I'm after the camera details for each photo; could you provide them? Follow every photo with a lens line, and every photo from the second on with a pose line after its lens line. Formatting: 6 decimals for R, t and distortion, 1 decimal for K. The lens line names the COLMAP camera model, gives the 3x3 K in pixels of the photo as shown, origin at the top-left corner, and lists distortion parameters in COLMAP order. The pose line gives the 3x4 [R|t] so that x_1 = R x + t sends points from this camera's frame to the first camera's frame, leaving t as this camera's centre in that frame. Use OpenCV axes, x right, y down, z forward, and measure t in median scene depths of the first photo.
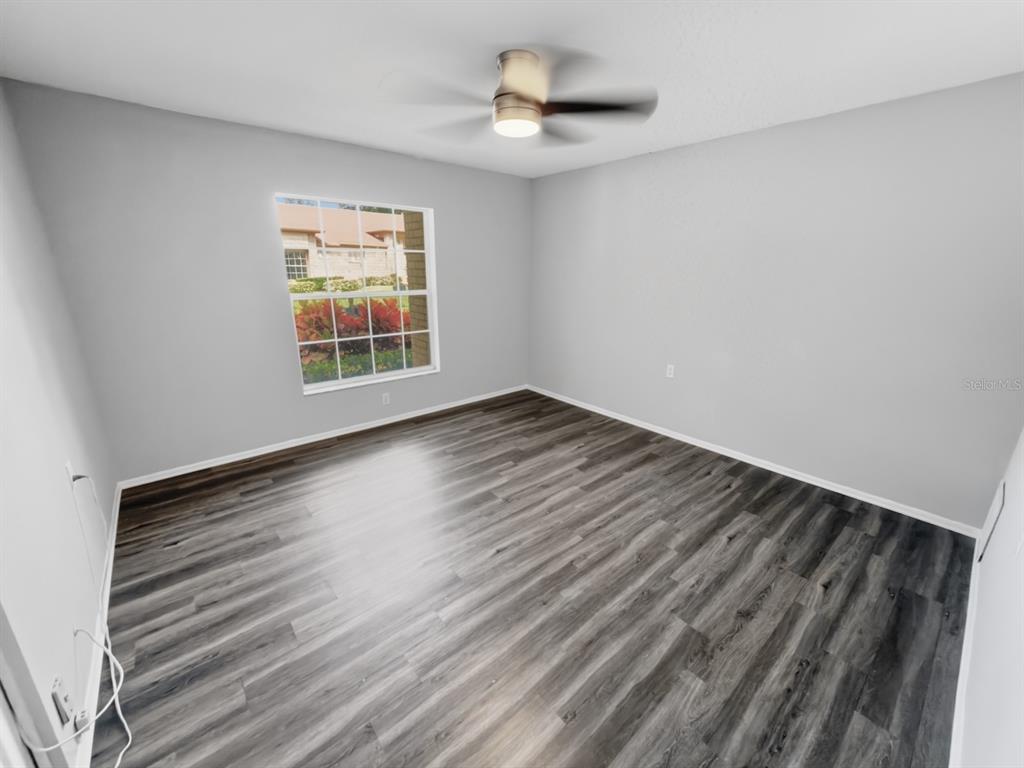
lens RADIAL K [[408.9, 0, 509.9], [0, 408.9, 385.8], [0, 0, 1]] dist [0.000802, 0.000049]
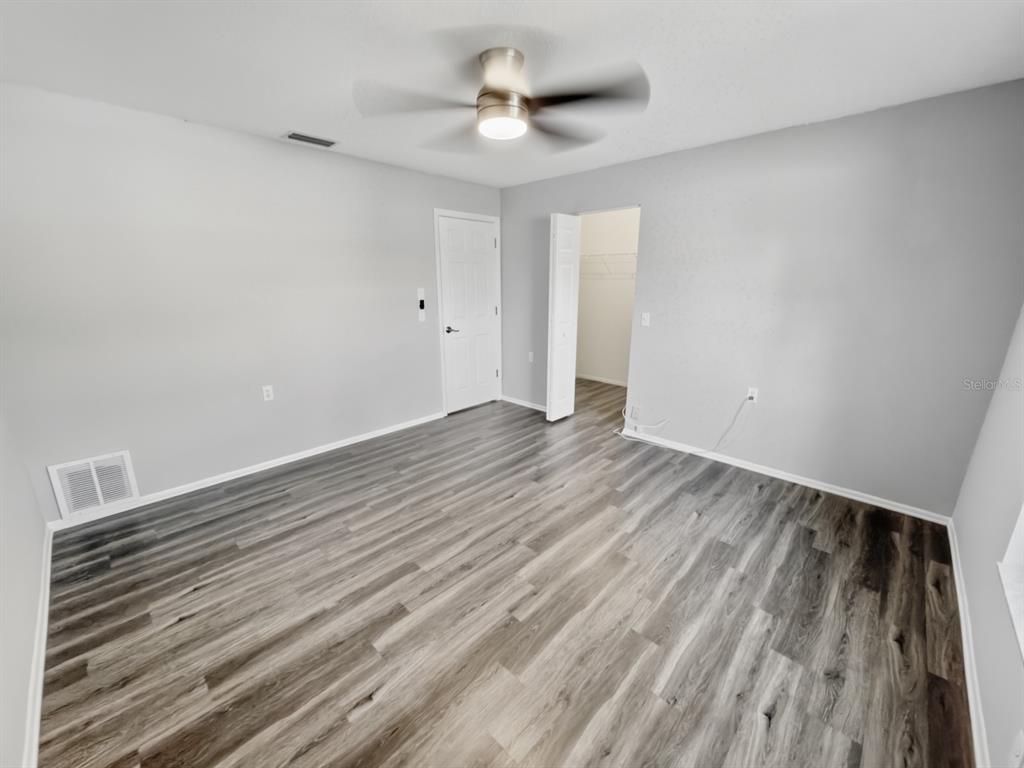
lens RADIAL K [[408.9, 0, 510.1], [0, 408.9, 383.2], [0, 0, 1]] dist [0.000802, 0.000049]
pose [[-0.994685, 0.017621, -0.101442, 0.083025], [-0.036635, 0.860196, 0.508646, -0.454209], [0.096223, 0.509659, -0.854979, 1.591465]]
